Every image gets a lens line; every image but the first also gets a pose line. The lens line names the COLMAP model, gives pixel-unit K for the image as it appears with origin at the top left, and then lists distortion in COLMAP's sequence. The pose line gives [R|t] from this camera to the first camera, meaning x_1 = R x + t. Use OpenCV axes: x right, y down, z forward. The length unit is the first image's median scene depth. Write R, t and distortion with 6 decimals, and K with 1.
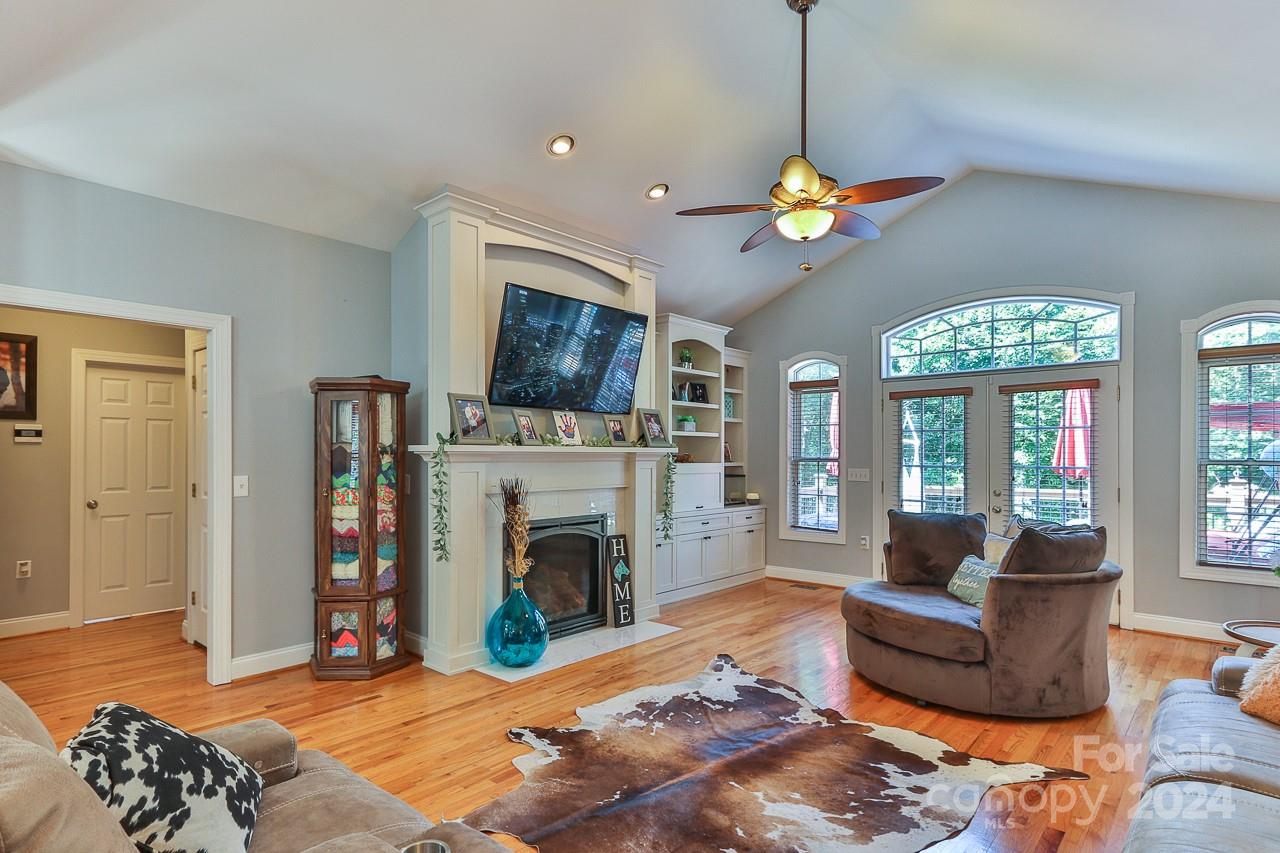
lens RADIAL K [[668.6, 0, 628.6], [0, 668.6, 452.9], [0, 0, 1]] dist [0.001509, 0.001570]
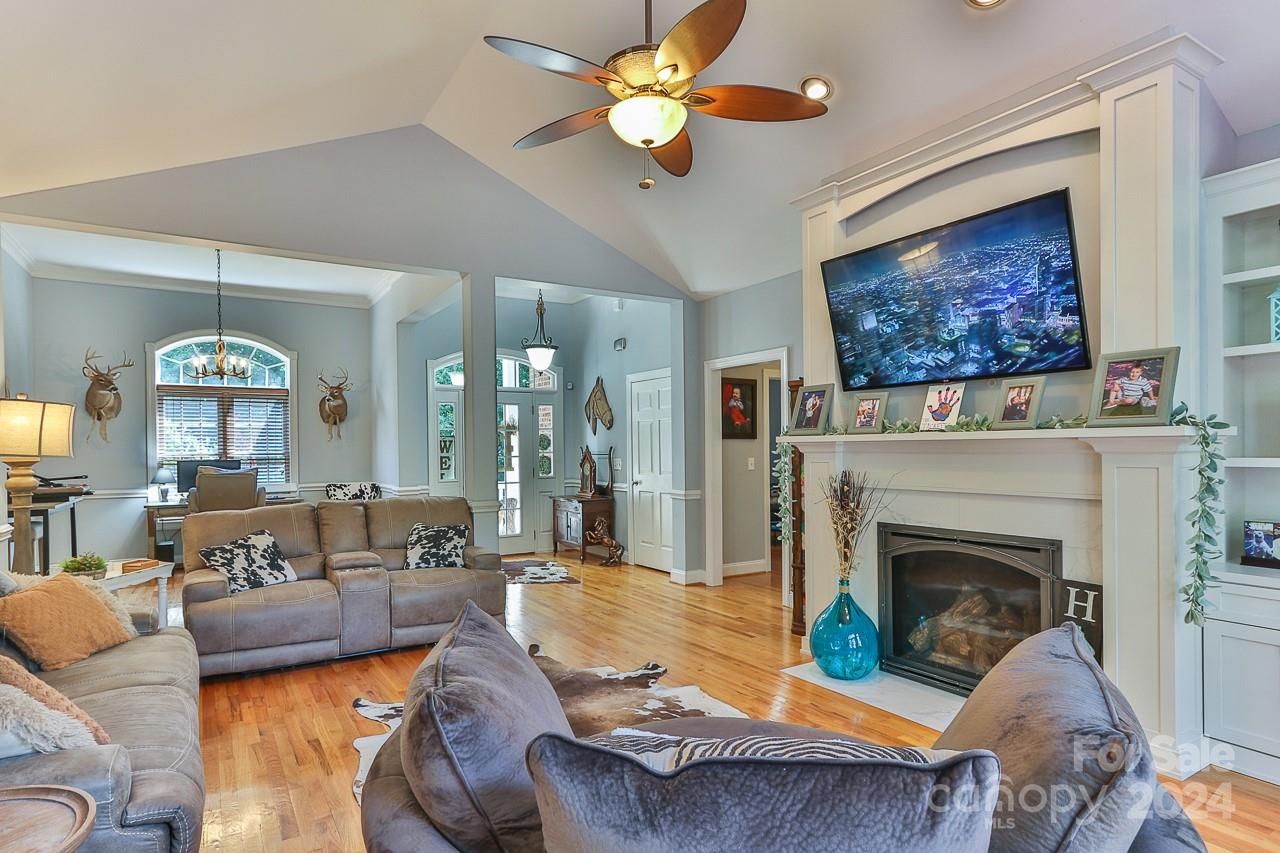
lens RADIAL K [[691.4, 0, 617.6], [0, 691.4, 452.5], [0, 0, 1]] dist [-0.001539, 0.000131]
pose [[-0.289658, 0.008357, -0.957094, 0.891234], [0.014496, 0.999885, 0.004344, 0.005180], [0.957020, -0.012616, -0.289746, 1.070733]]
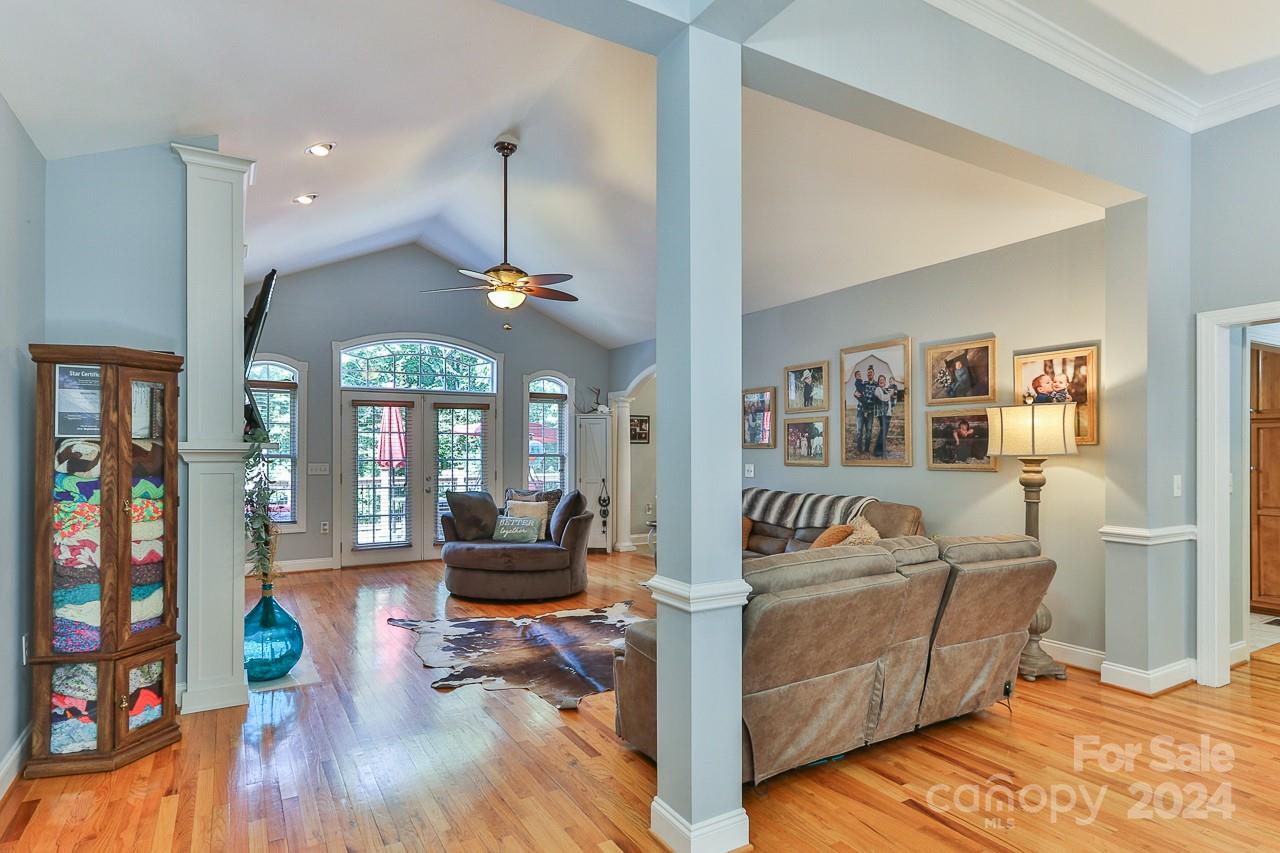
lens RADIAL K [[668.6, 0, 628.6], [0, 668.6, 452.9], [0, 0, 1]] dist [0.001509, 0.001570]
pose [[0.299517, -0.004433, 0.954081, -0.985800], [-0.002252, 0.999983, 0.005354, -0.004087], [-0.954088, -0.003752, 0.299502, 0.263327]]
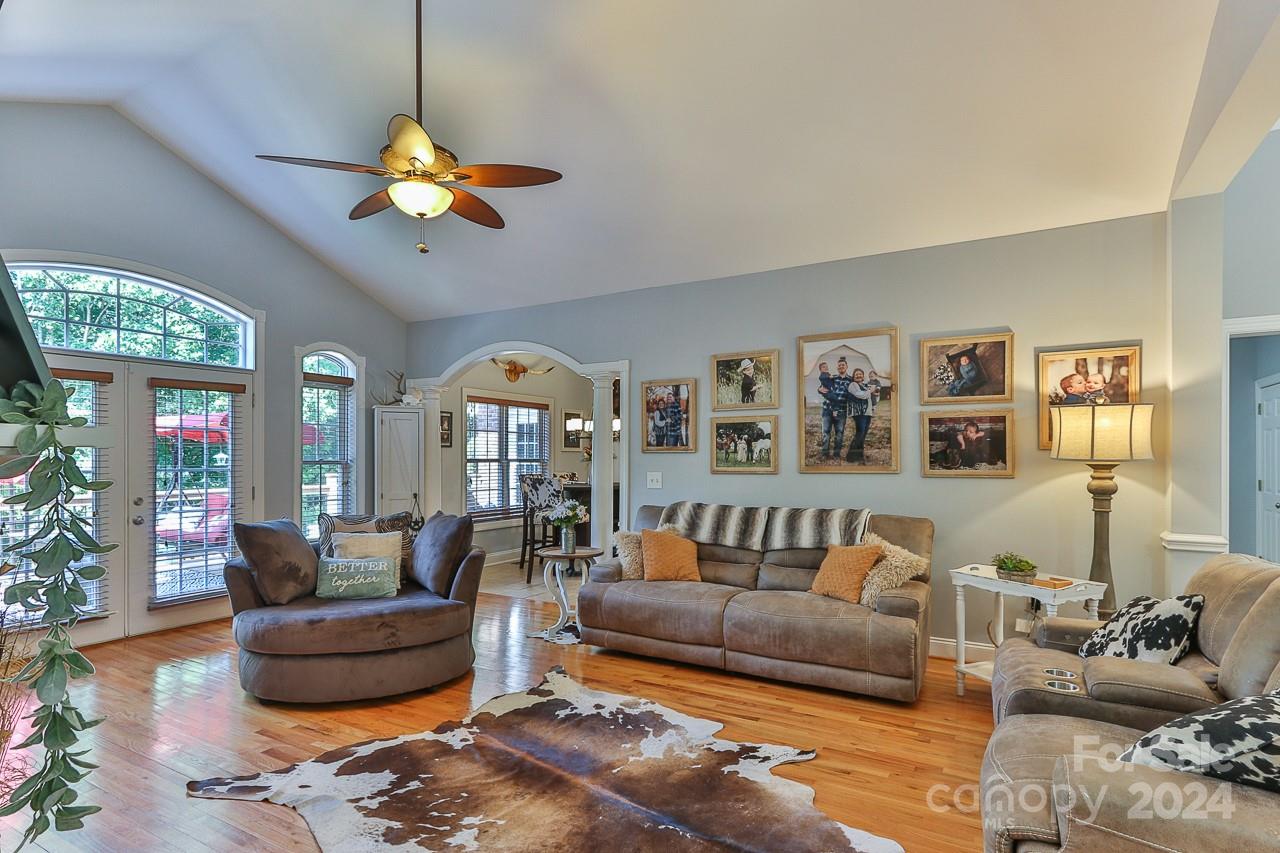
lens RADIAL K [[661.4, 0, 622.8], [0, 661.4, 459.2], [0, 0, 1]] dist [0.005051, 0.001173]
pose [[-0.195319, -0.003634, 0.980733, -0.597058], [-0.003479, 0.999989, 0.003012, 0.002130], [-0.980734, -0.002824, -0.195329, 0.826190]]
